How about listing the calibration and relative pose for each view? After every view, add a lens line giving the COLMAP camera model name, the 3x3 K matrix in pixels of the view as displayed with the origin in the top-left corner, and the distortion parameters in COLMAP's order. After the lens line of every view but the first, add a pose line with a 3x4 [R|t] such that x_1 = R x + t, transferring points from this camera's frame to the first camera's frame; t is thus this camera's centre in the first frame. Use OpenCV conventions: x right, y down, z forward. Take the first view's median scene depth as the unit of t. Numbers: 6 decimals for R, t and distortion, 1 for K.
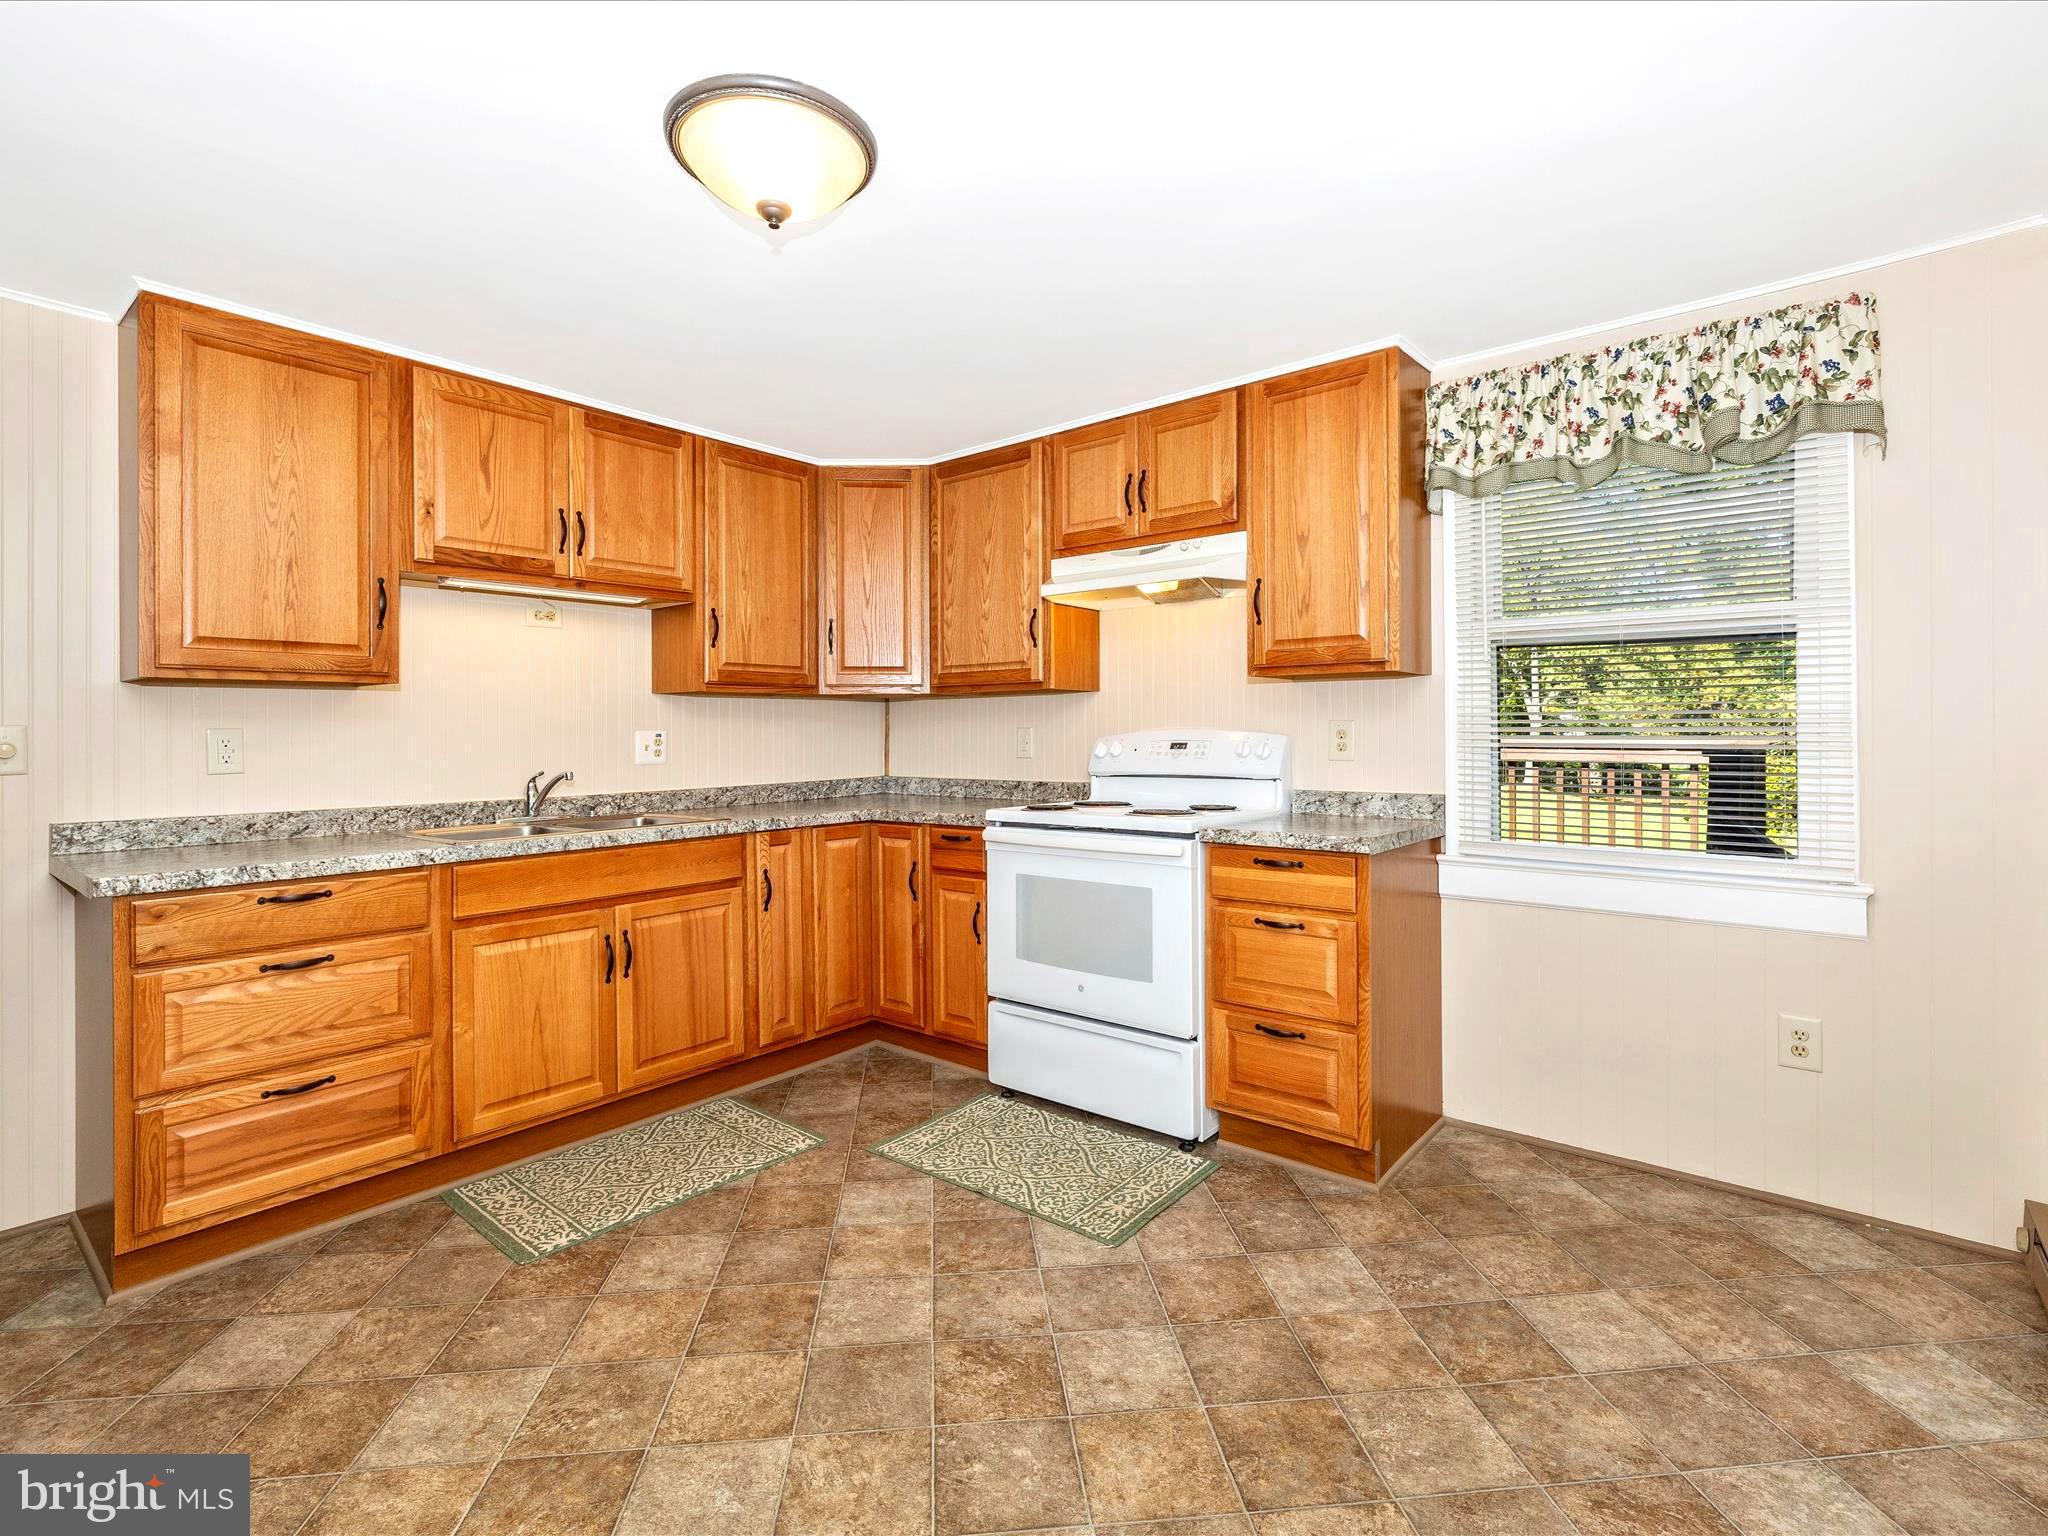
lens RADIAL K [[959.3, 0, 1026.8], [0, 959.3, 729.8], [0, 0, 1]] dist [-0.001970, 0.000271]
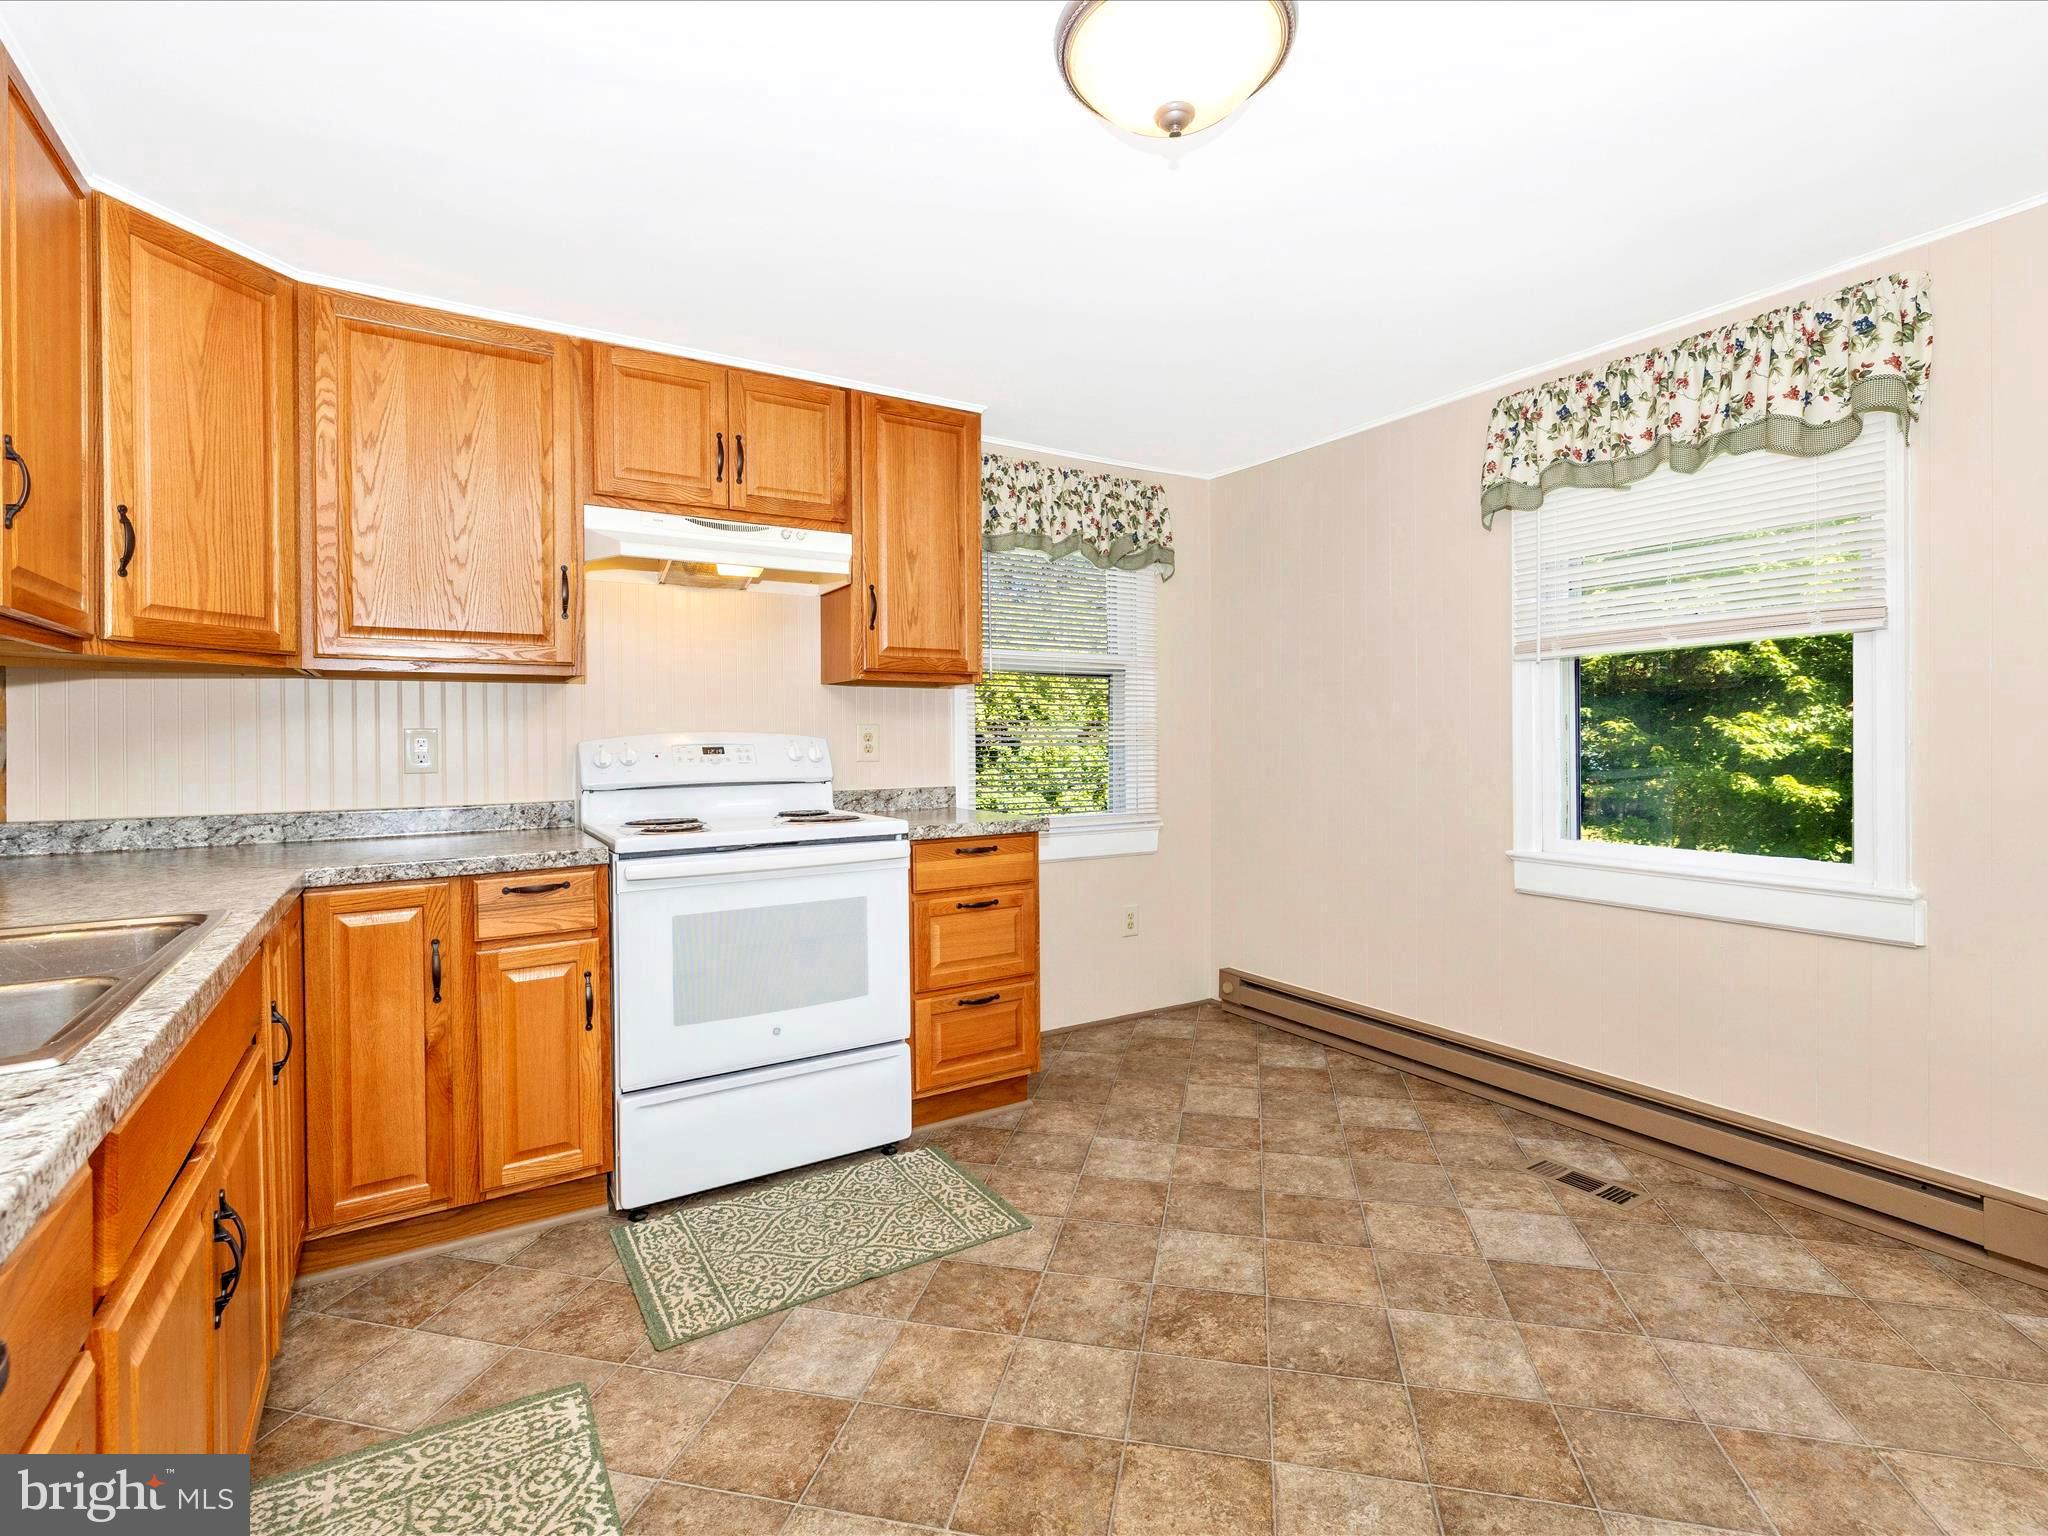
lens RADIAL K [[957.3, 0, 1018.2], [0, 957.3, 746.4], [0, 0, 1]] dist [-0.004217, 0.000423]
pose [[0.328582, -0.004168, 0.944466, -0.774887], [0.003840, 0.999988, 0.003078, 0.015292], [-0.944468, 0.002615, 0.328594, 0.587801]]
